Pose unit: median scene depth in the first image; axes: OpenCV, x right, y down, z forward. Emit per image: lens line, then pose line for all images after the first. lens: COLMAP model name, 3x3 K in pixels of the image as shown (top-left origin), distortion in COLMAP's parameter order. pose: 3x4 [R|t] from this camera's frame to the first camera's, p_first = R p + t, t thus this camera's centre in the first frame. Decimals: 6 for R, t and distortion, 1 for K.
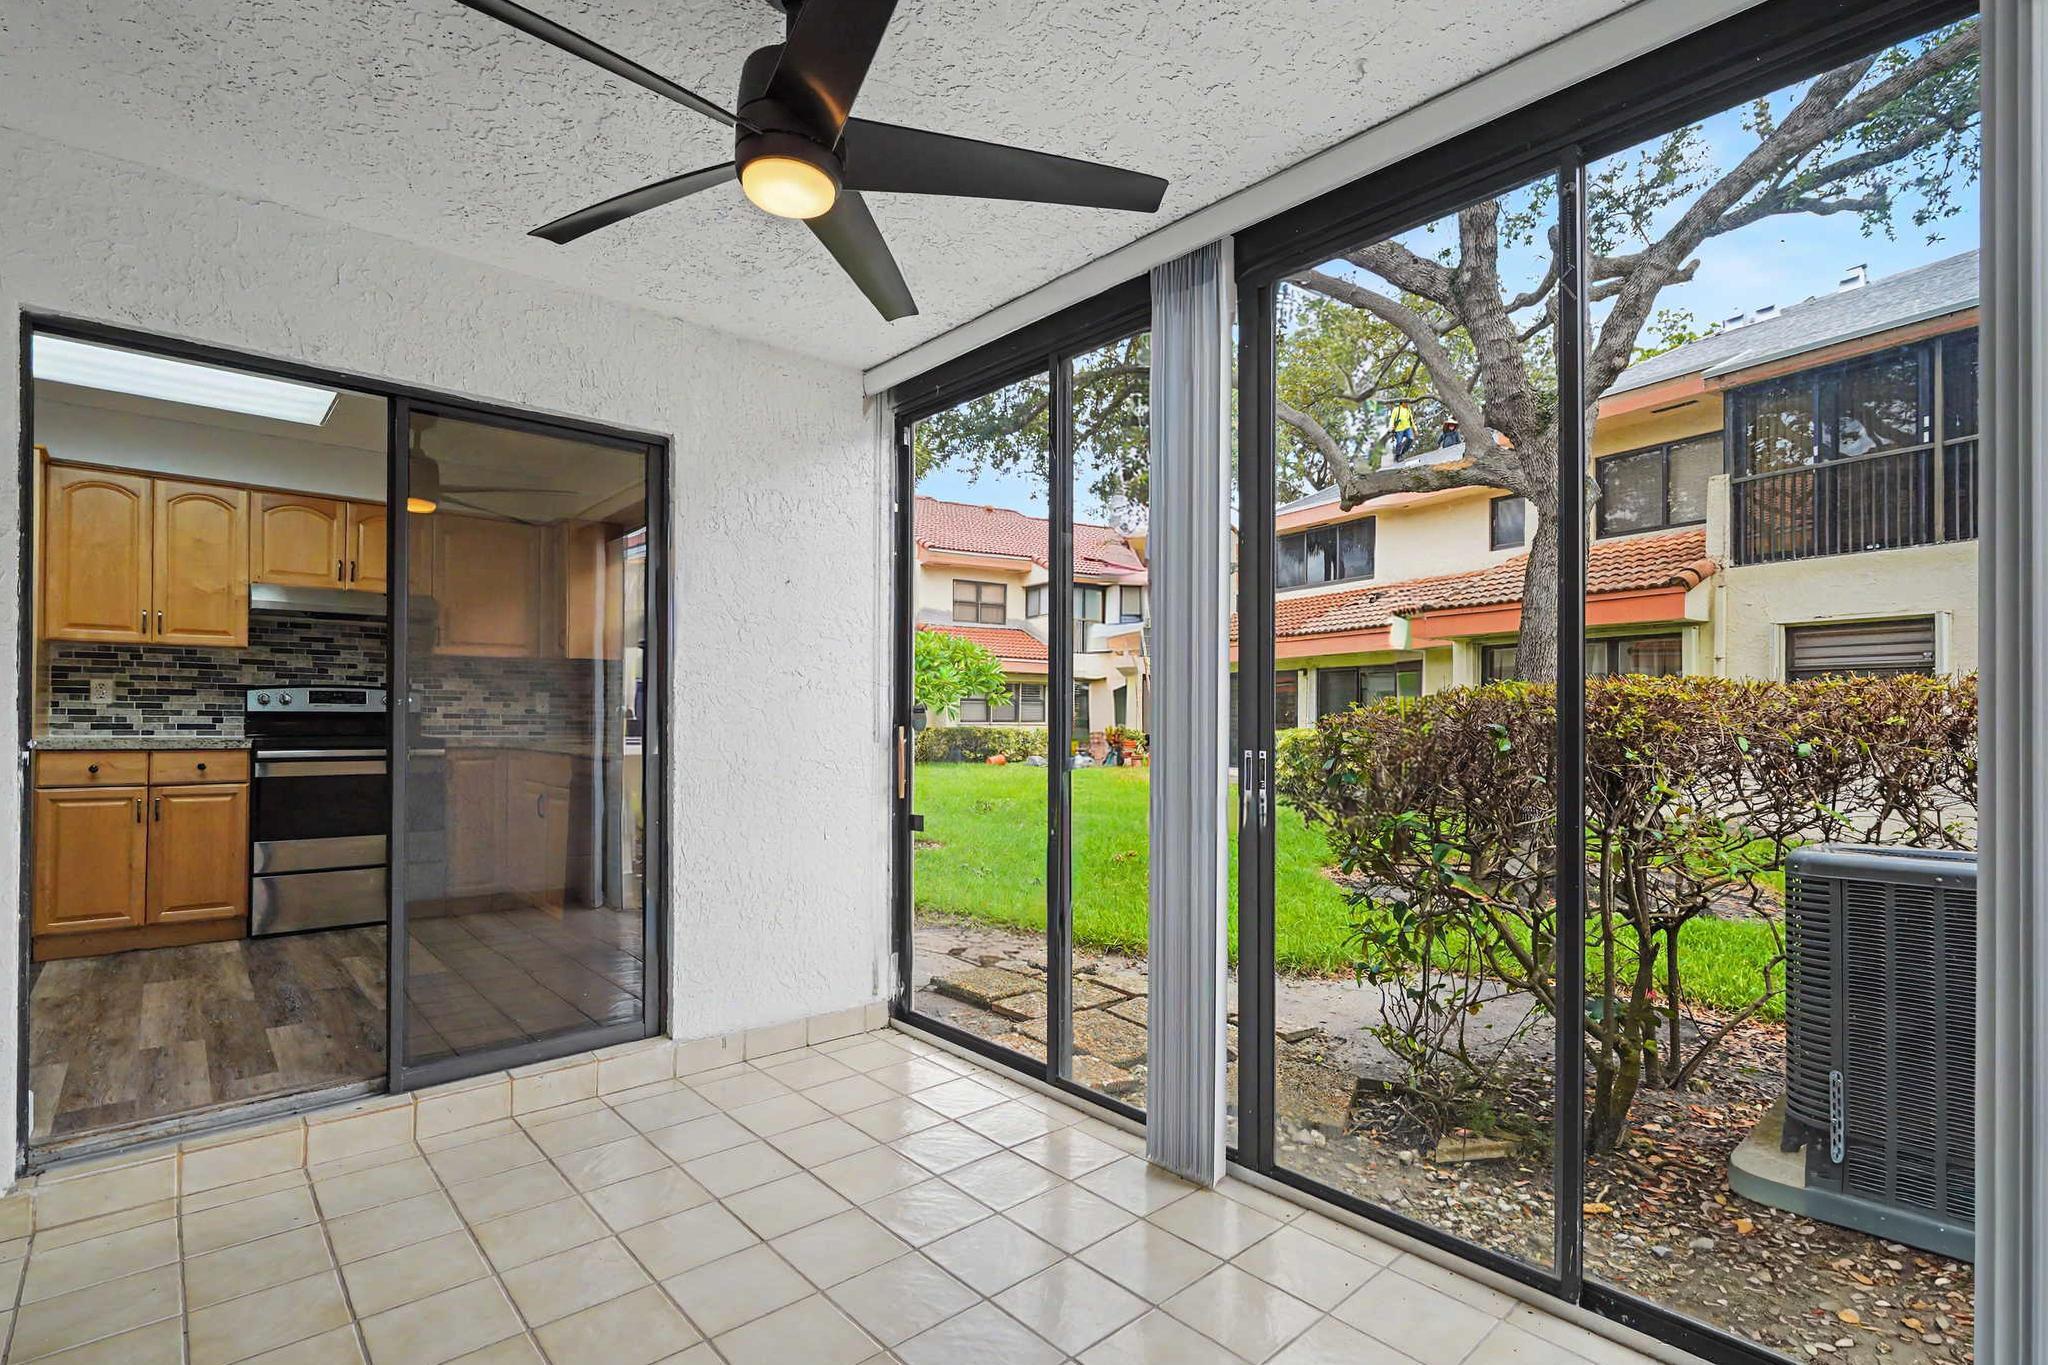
lens RADIAL K [[942.1, 0, 1006.5], [0, 942.1, 712.4], [0, 0, 1]] dist [0.001475, 0.000004]
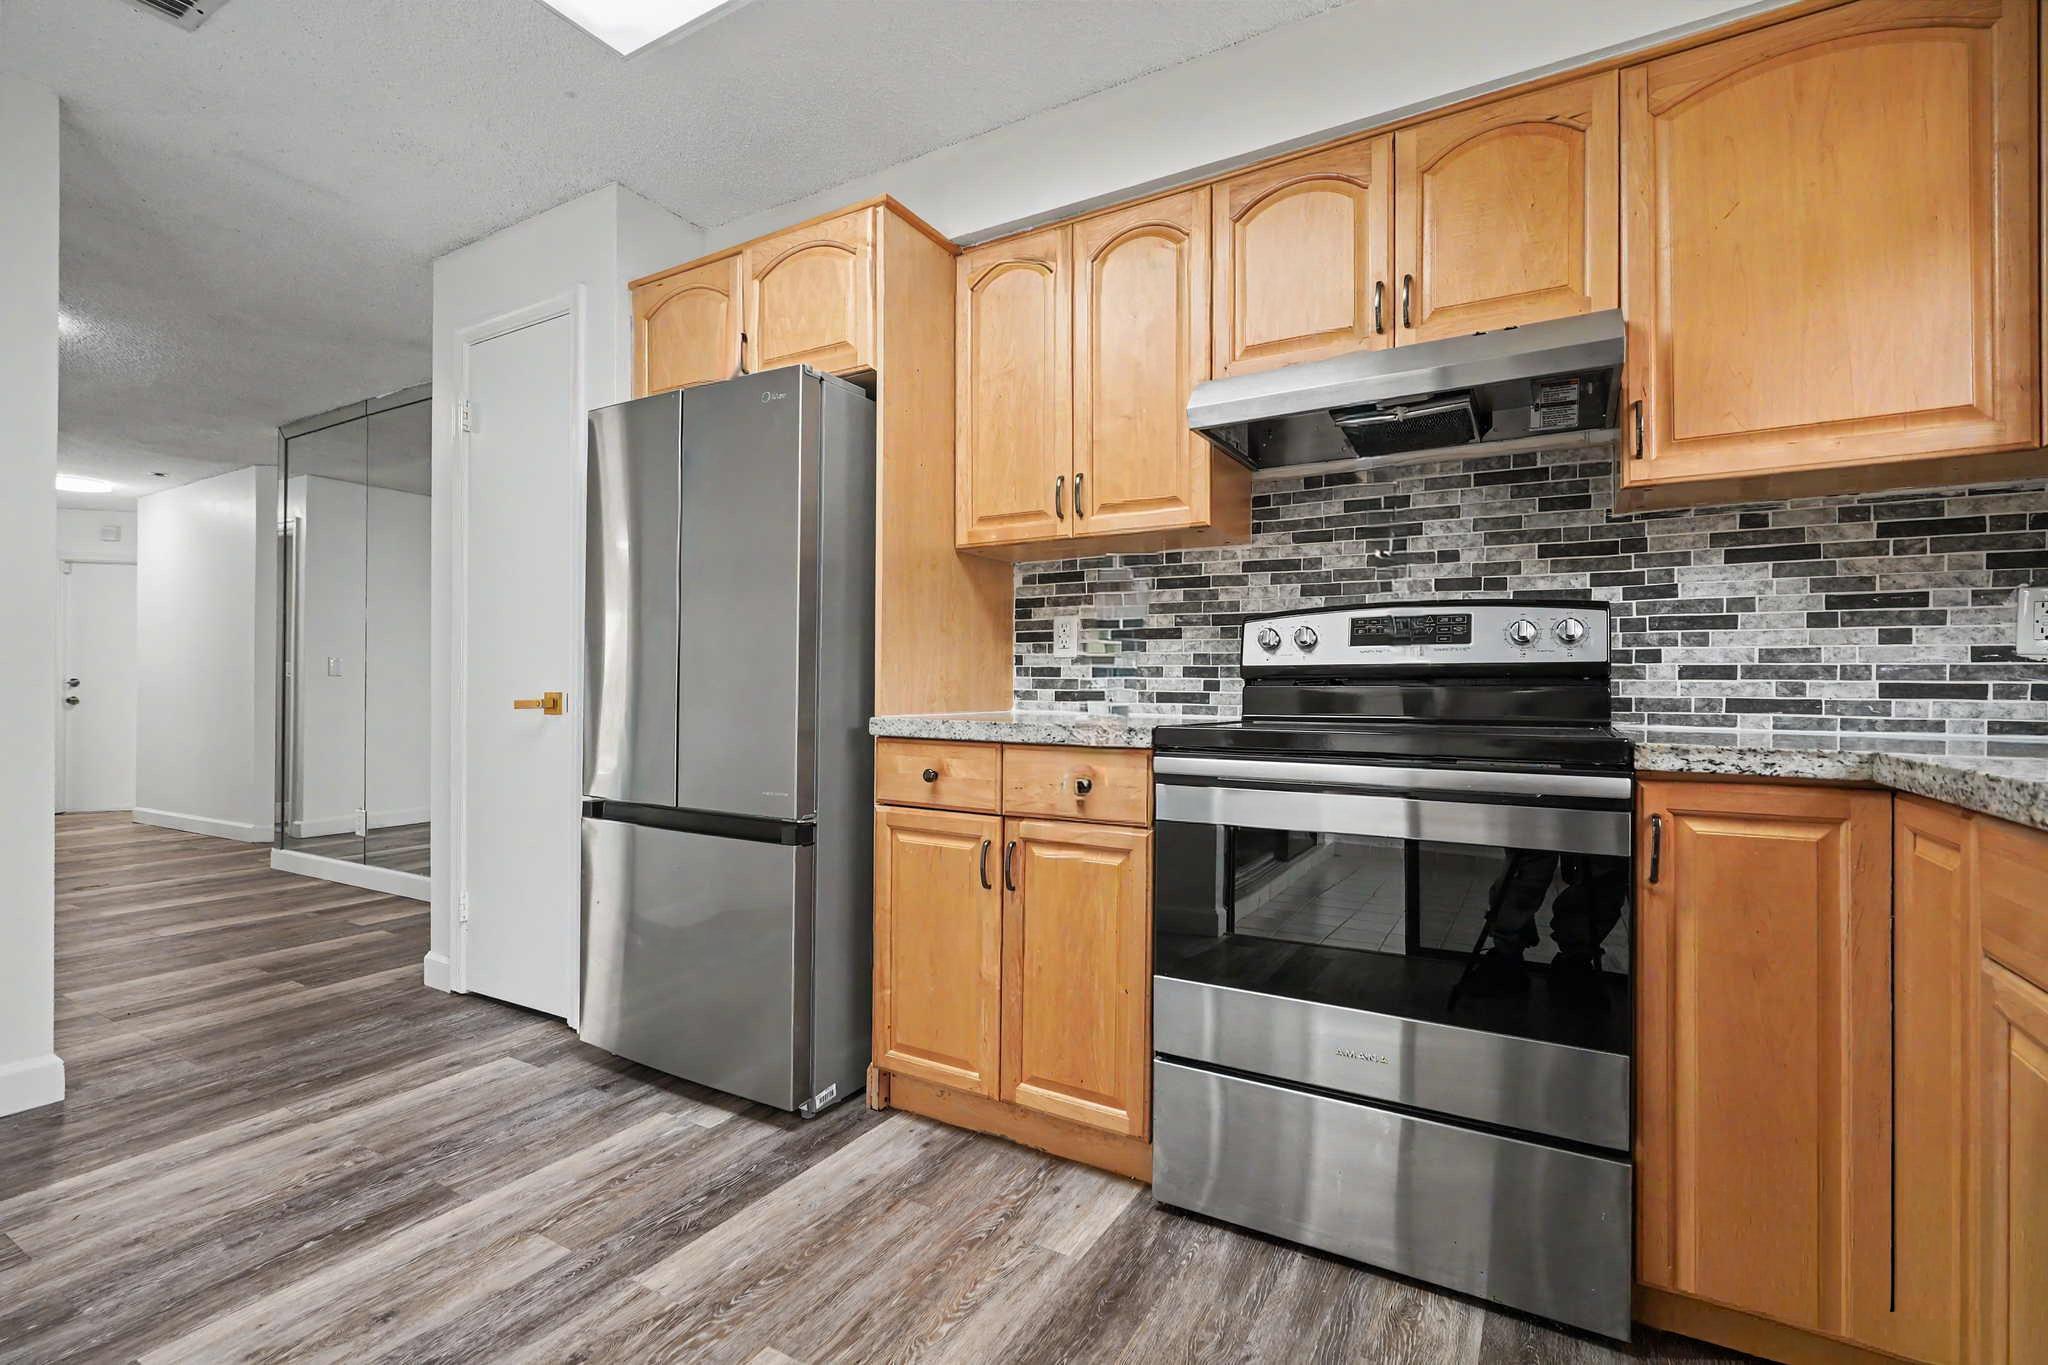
lens RADIAL K [[942.1, 0, 1016.9], [0, 942.1, 683.3], [0, 0, 1]] dist [0.001475, 0.000004]
pose [[0.306250, -0.010295, -0.951895, -0.399999], [0.005208, 0.999945, -0.009139, 0.011937], [0.951937, -0.002158, 0.306287, 0.778076]]
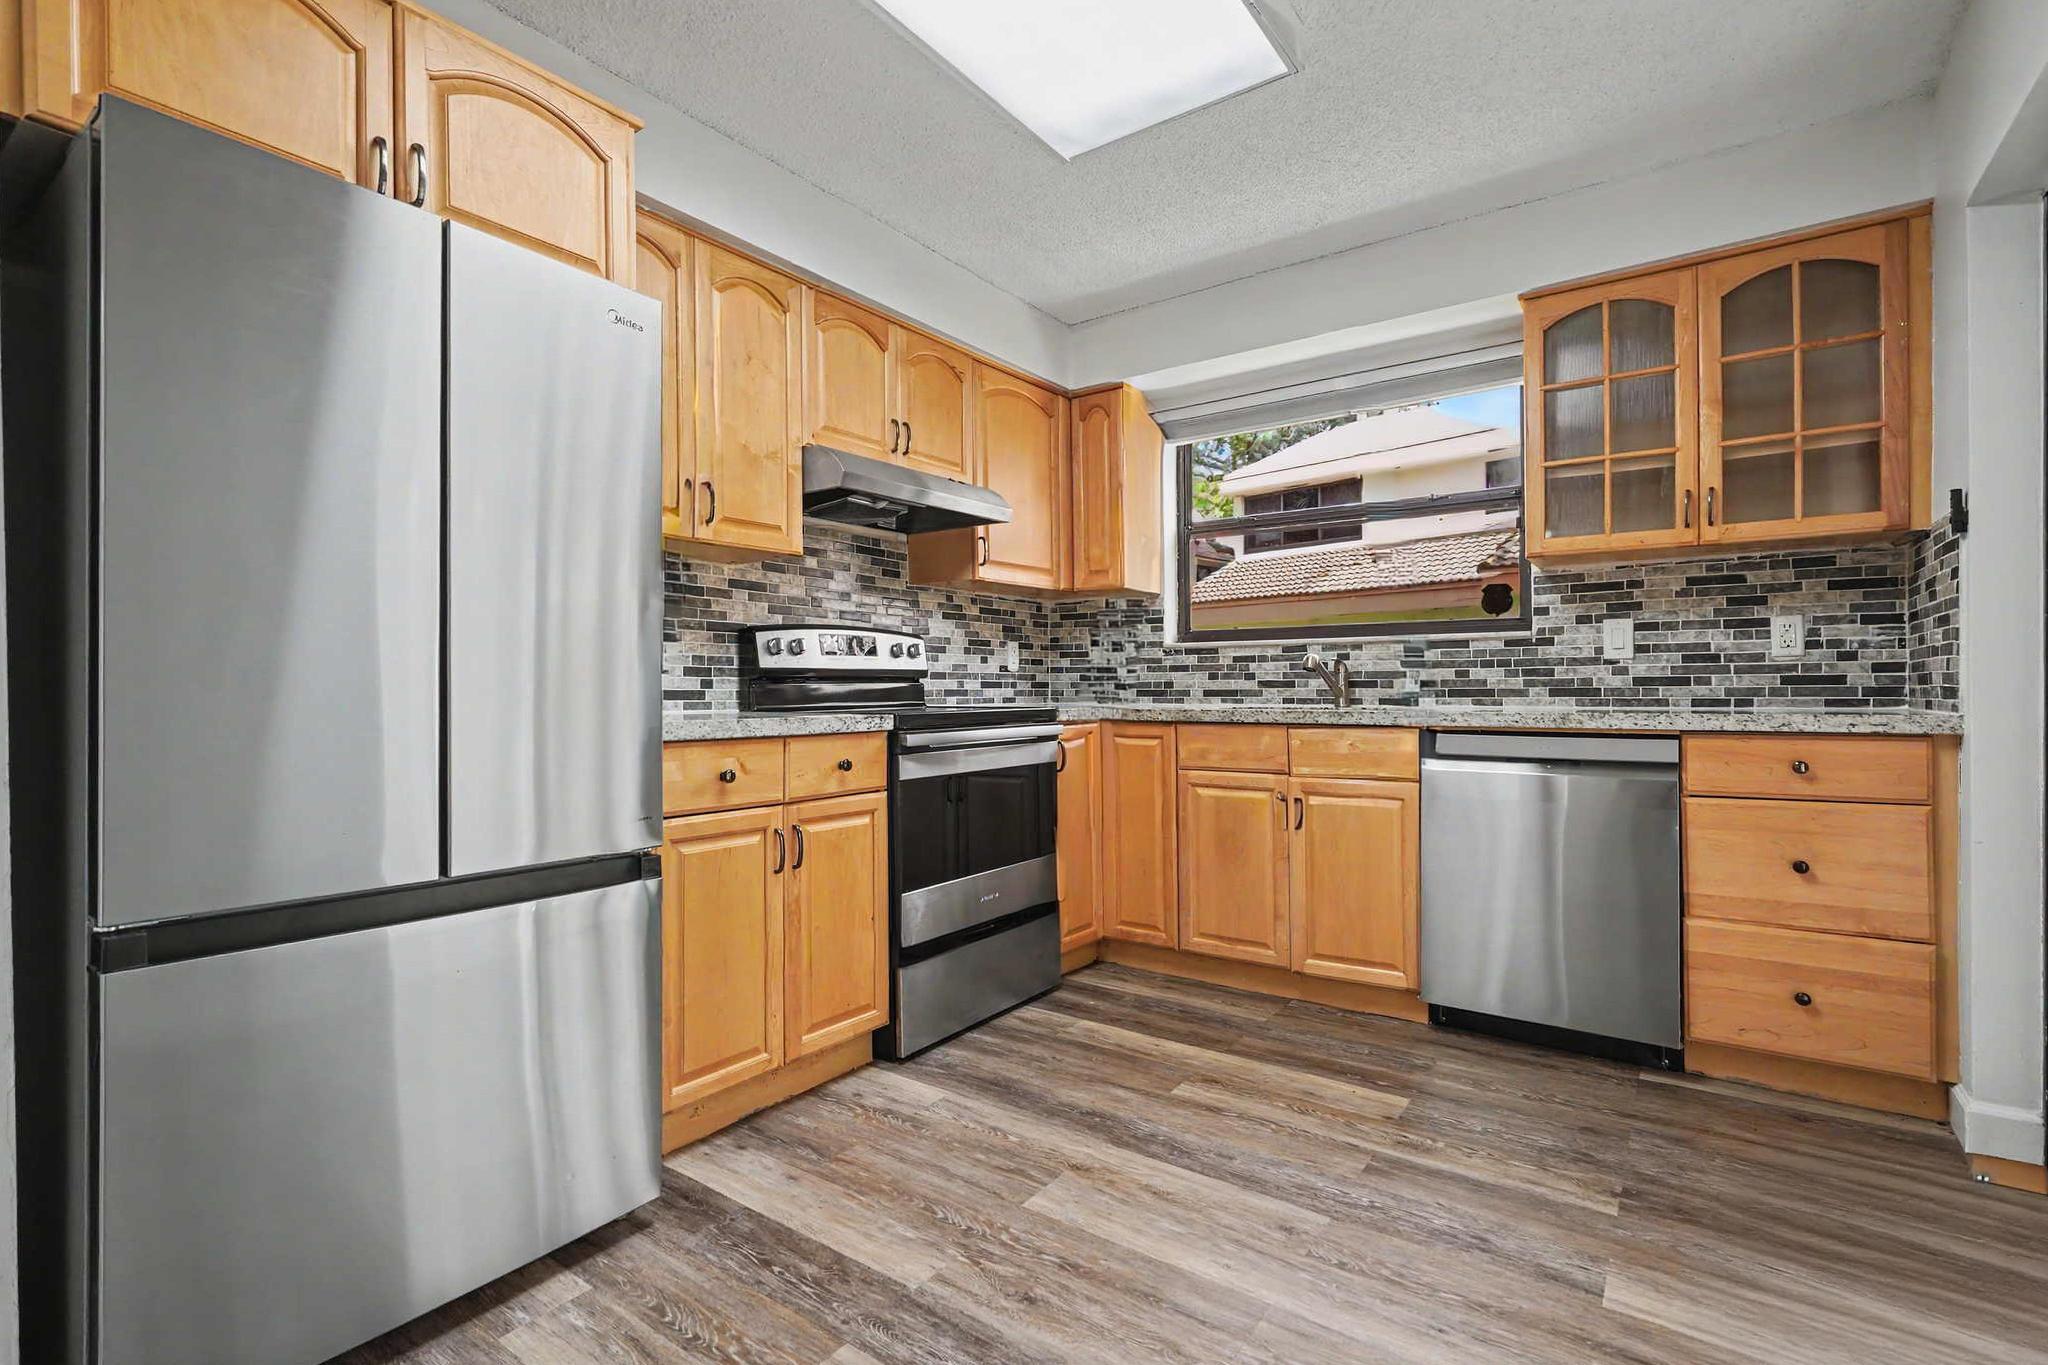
lens RADIAL K [[942.1, 0, 1024.3], [0, 942.1, 688.0], [0, 0, 1]] dist [0.001475, 0.000004]
pose [[0.974923, -0.012749, 0.222179, -0.811978], [0.010436, 0.999878, 0.011579, 0.006708], [-0.222300, -0.008970, 0.974937, 0.408896]]
